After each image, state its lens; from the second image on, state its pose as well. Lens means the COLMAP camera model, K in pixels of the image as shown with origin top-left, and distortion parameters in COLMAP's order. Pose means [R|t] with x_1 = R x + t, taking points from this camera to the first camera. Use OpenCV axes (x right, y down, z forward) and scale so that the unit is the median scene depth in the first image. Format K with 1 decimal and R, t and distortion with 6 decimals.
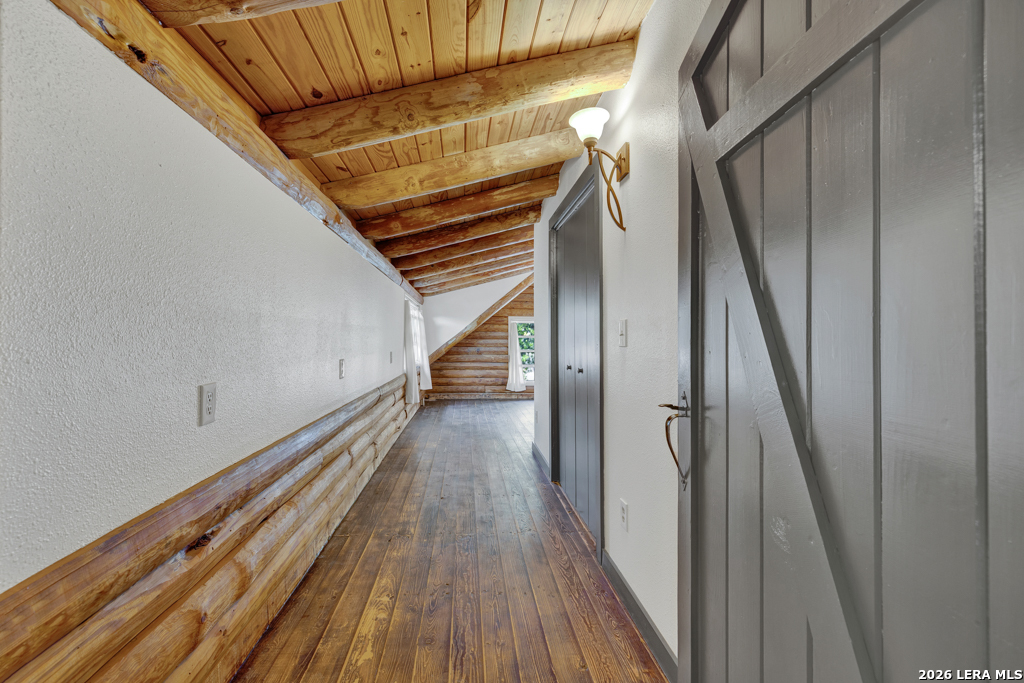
lens RADIAL K [[437.5, 0, 511.7], [0, 437.5, 335.1], [0, 0, 1]] dist [0.003363, 0.000419]
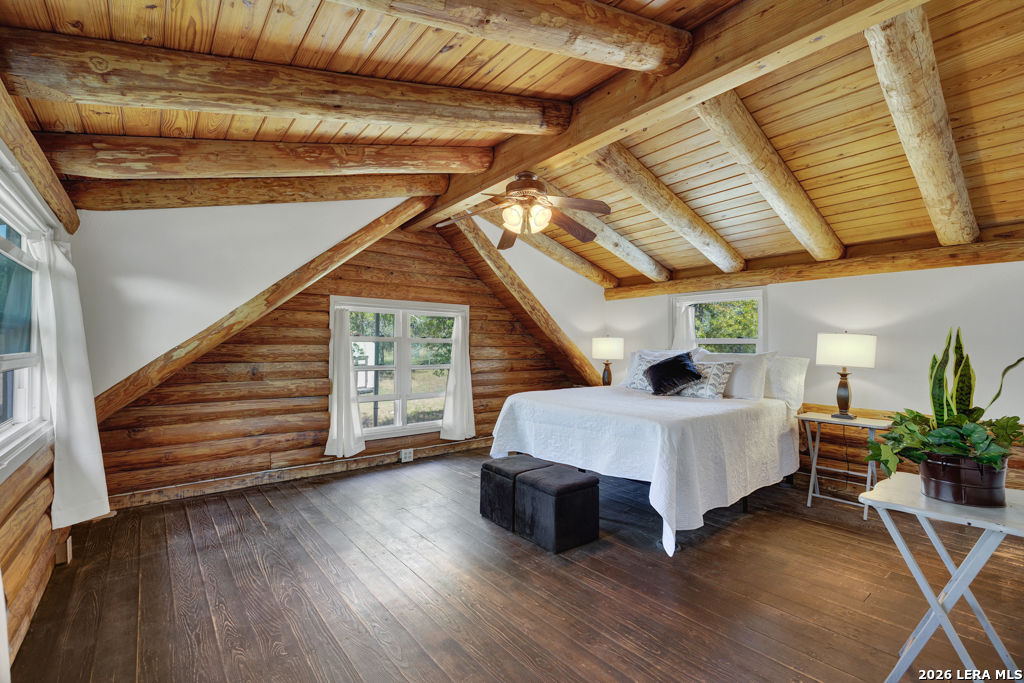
lens RADIAL K [[437.5, 0, 511.7], [0, 437.5, 335.1], [0, 0, 1]] dist [0.003363, 0.000419]
pose [[0.834888, 0.015912, 0.550189, -0.105286], [-0.006424, 0.999796, -0.019166, 0.007329], [-0.550382, 0.012467, 0.834820, 0.526391]]
